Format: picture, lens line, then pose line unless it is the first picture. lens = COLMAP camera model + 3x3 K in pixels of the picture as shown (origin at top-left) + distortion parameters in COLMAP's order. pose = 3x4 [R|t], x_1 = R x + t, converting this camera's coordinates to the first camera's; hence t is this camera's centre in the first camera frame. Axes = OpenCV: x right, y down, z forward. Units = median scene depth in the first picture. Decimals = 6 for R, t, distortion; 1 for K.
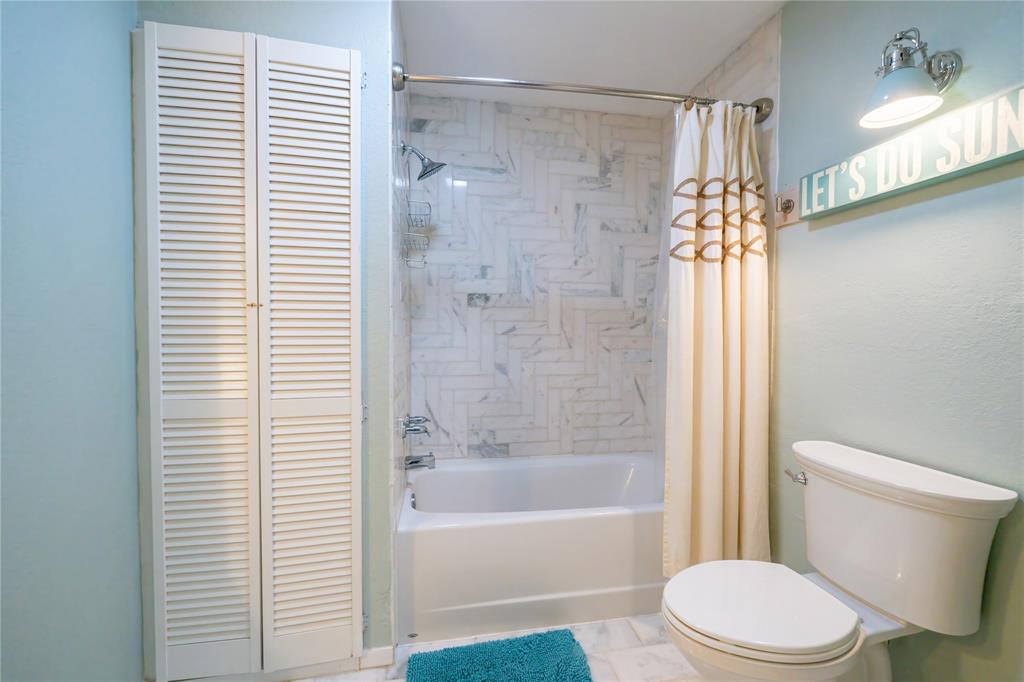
lens RADIAL K [[424.5, 0, 512.0], [0, 424.5, 341.0], [0, 0, 1]] dist [-0.001001, -0.000135]
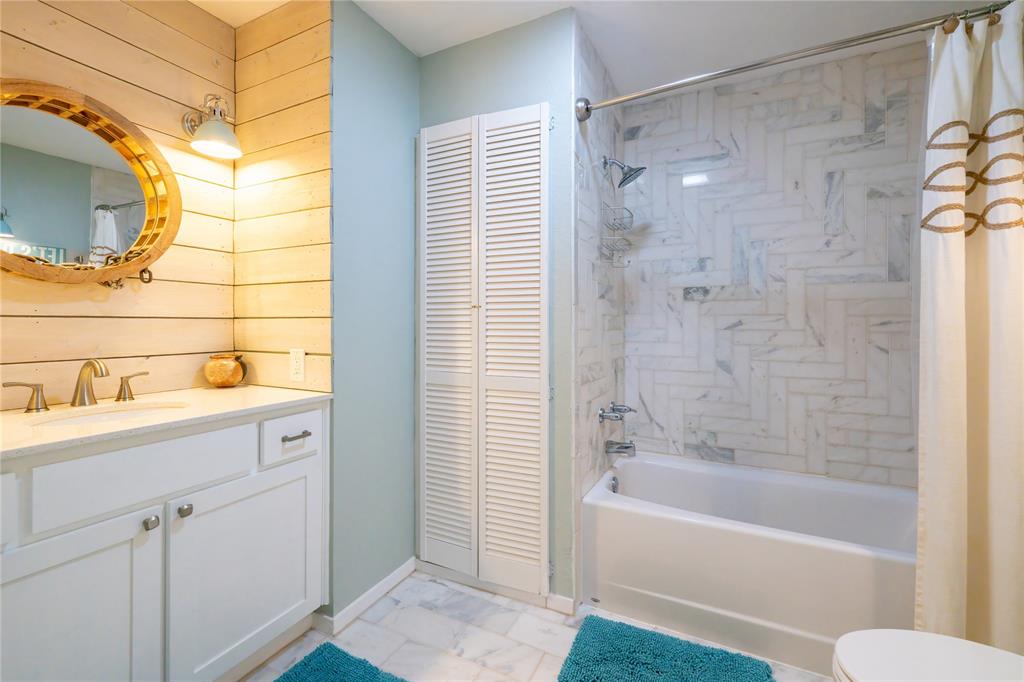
lens RADIAL K [[435.4, 0, 519.2], [0, 435.4, 322.2], [0, 0, 1]] dist [-0.000785, -0.000177]
pose [[0.816140, -0.004409, -0.577837, 0.169450], [-0.014742, 0.999487, -0.028448, 0.002718], [0.577666, 0.031736, 0.815656, -0.041513]]
